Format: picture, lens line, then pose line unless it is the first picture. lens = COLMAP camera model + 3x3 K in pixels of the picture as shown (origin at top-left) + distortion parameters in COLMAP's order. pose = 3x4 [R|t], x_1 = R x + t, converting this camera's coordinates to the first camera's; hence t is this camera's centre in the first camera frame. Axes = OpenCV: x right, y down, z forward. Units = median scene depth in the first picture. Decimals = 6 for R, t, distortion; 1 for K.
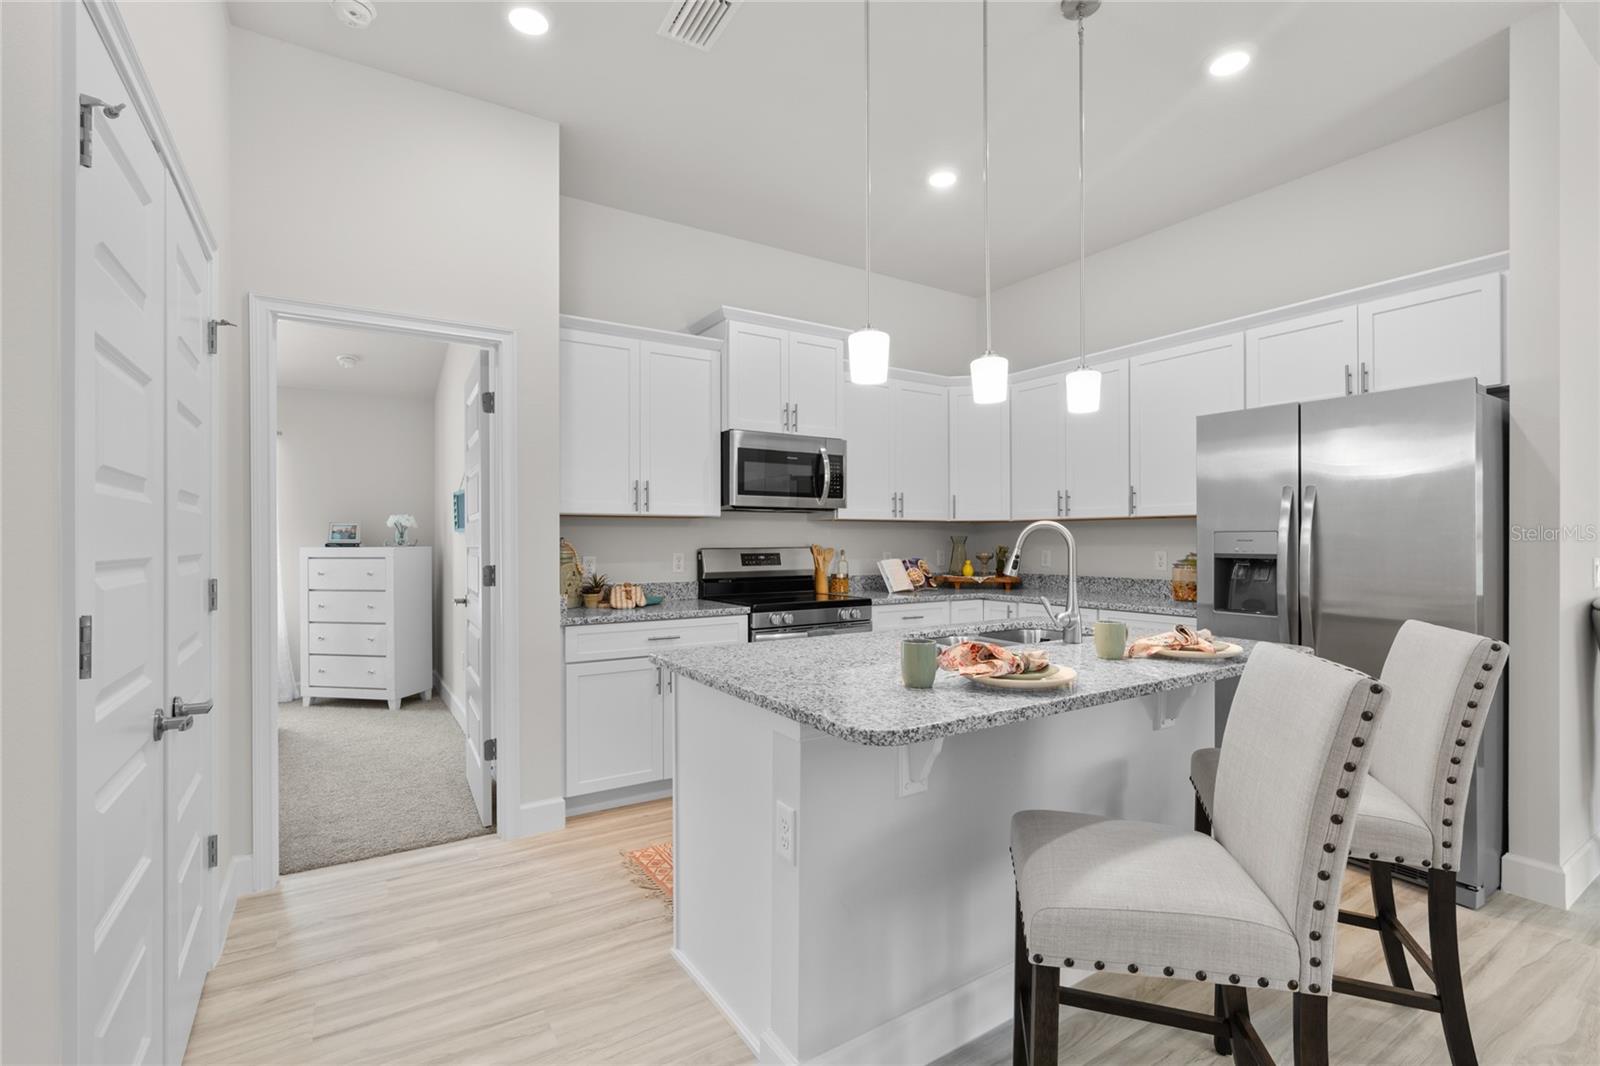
lens RADIAL K [[699.7, 0, 799.4], [0, 699.7, 528.3], [0, 0, 1]] dist [-0.019805, 0.010907]
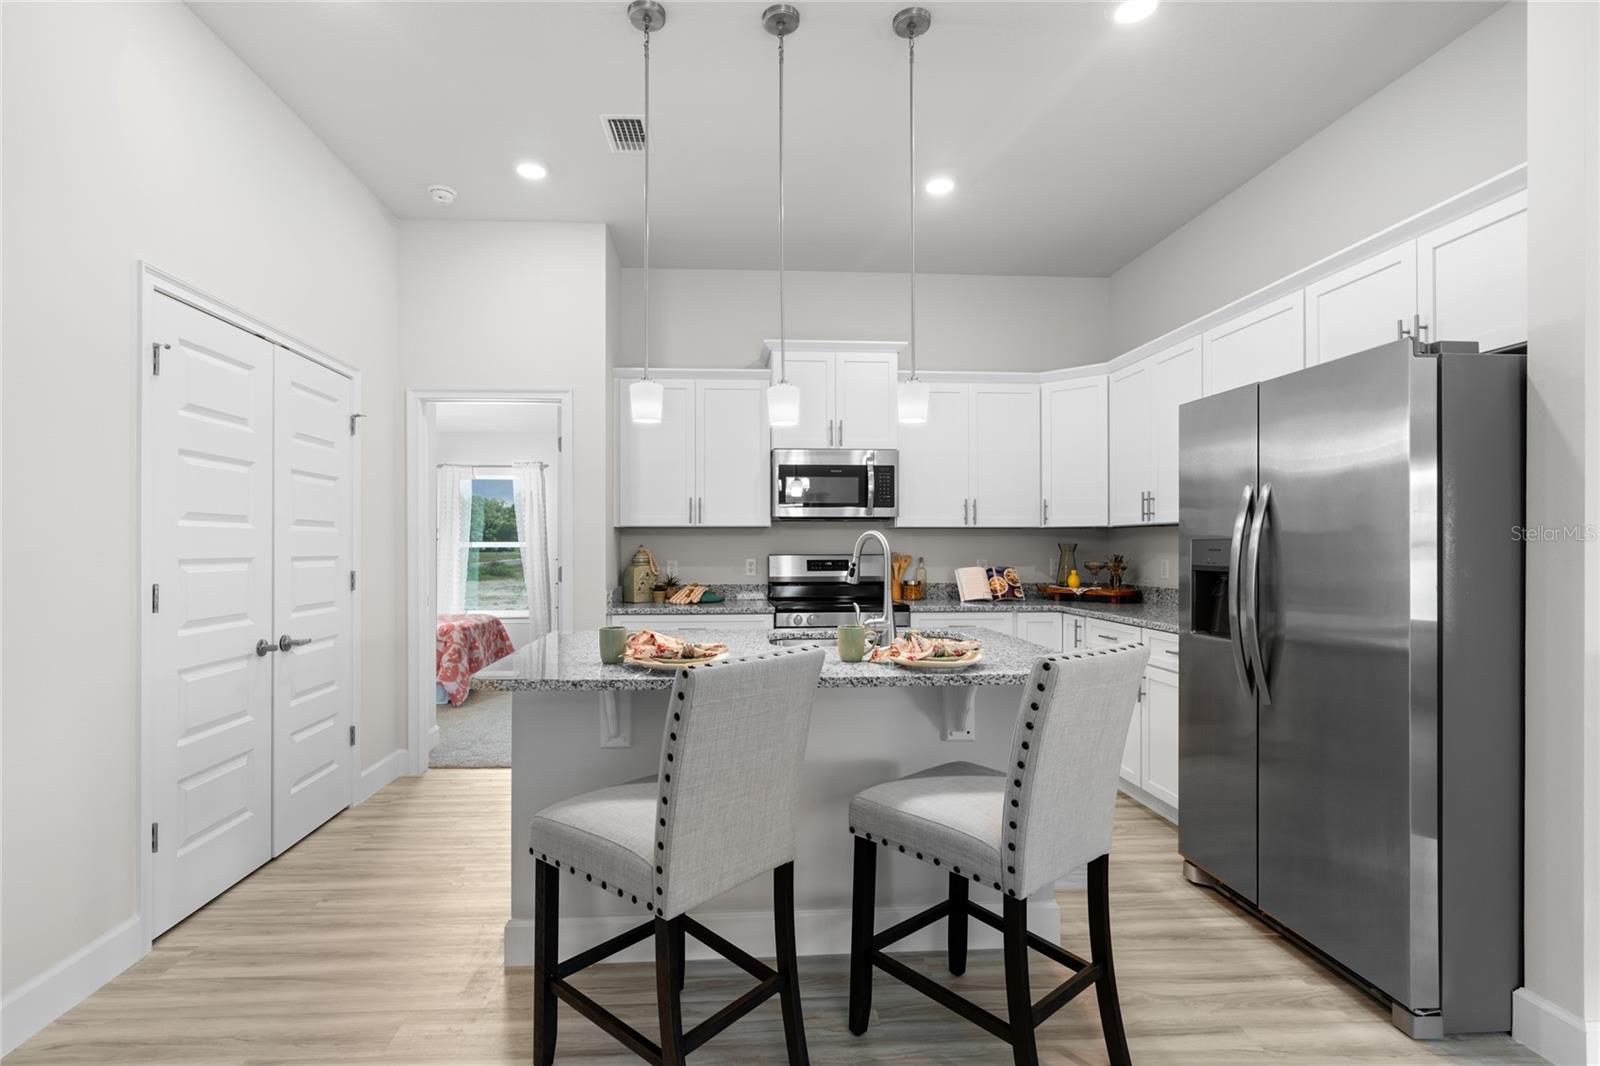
lens RADIAL K [[726.4, 0, 800.0], [0, 726.4, 533.0], [0, 0, 1]] dist [-0.019747, 0.012824]
pose [[0.881195, -0.006890, -0.472703, 0.458582], [0.006744, 0.999975, -0.002003, -0.003615], [0.472705, -0.001423, 0.881220, -0.006889]]
